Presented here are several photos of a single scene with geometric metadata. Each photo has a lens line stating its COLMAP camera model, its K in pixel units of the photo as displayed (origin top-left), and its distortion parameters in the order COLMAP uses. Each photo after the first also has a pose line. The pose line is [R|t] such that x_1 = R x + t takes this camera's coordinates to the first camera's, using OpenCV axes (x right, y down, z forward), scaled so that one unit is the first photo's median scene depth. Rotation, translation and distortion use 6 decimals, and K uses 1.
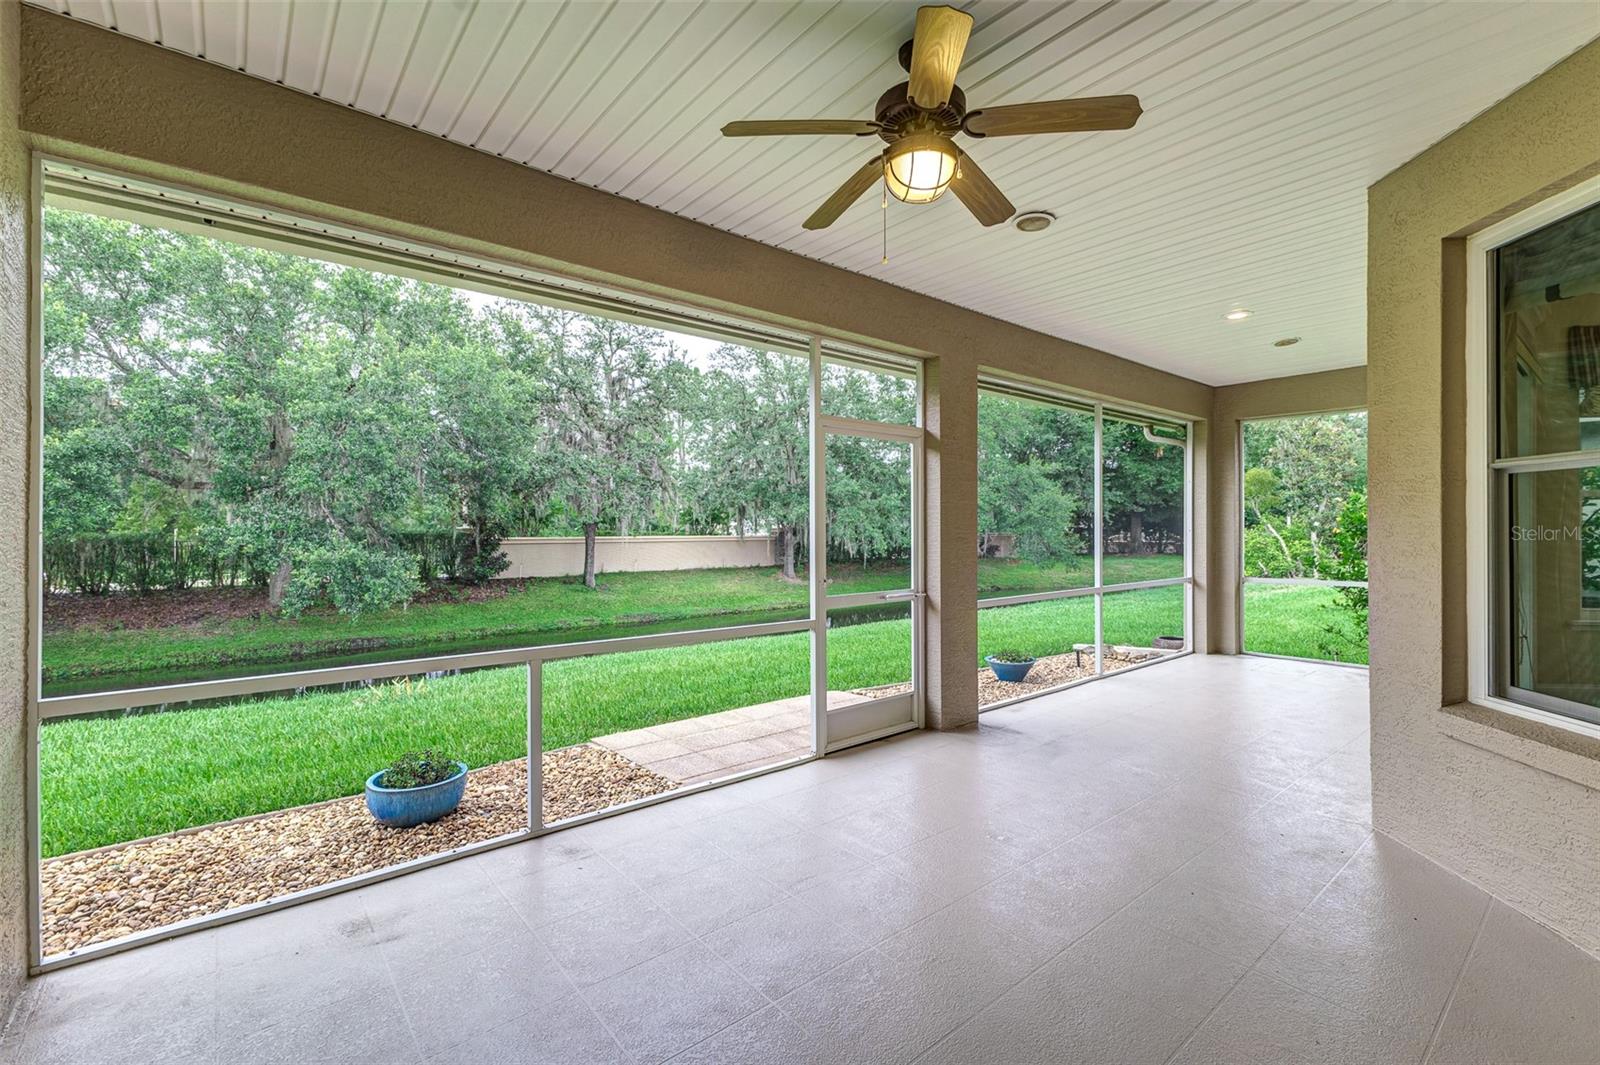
lens RADIAL K [[701.9, 0, 814.0], [0, 701.9, 526.6], [0, 0, 1]] dist [0.002805, 0.000141]
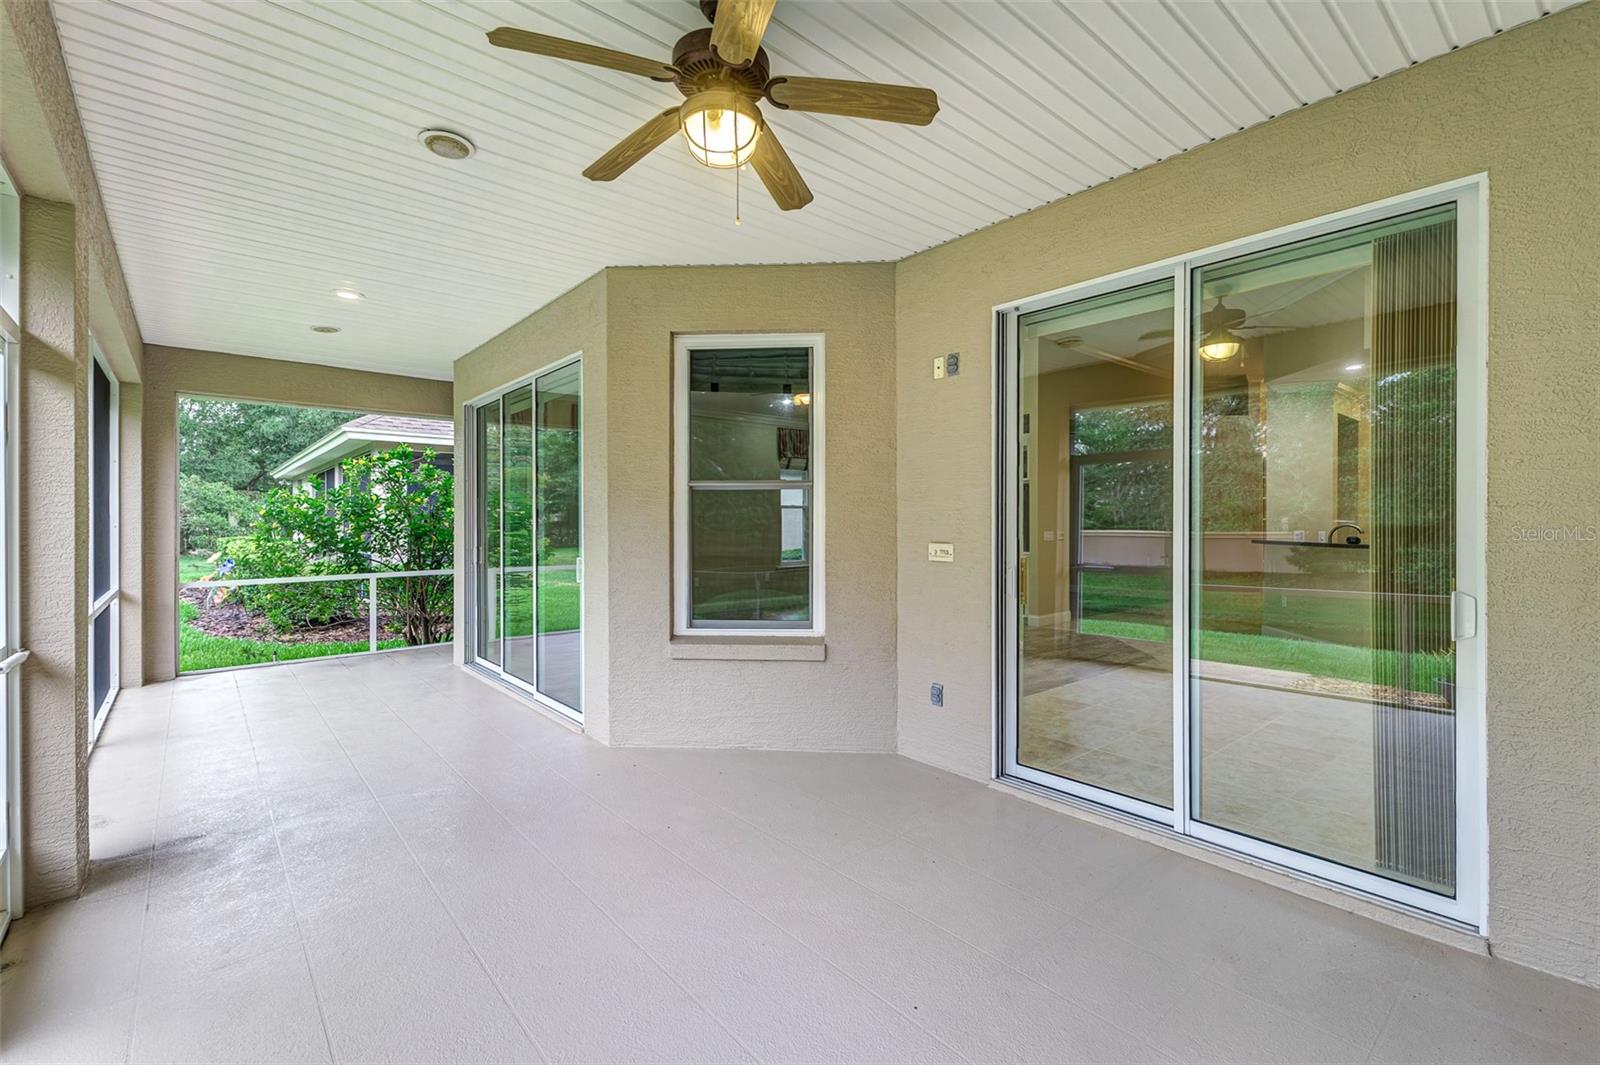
lens RADIAL K [[701.9, 0, 814.0], [0, 701.9, 526.6], [0, 0, 1]] dist [0.002805, 0.000141]
pose [[-0.022515, -0.002661, 0.999743, -0.422021], [-0.002682, 0.999993, 0.002601, 0.002622], [-0.999743, -0.002623, -0.022522, 0.496112]]
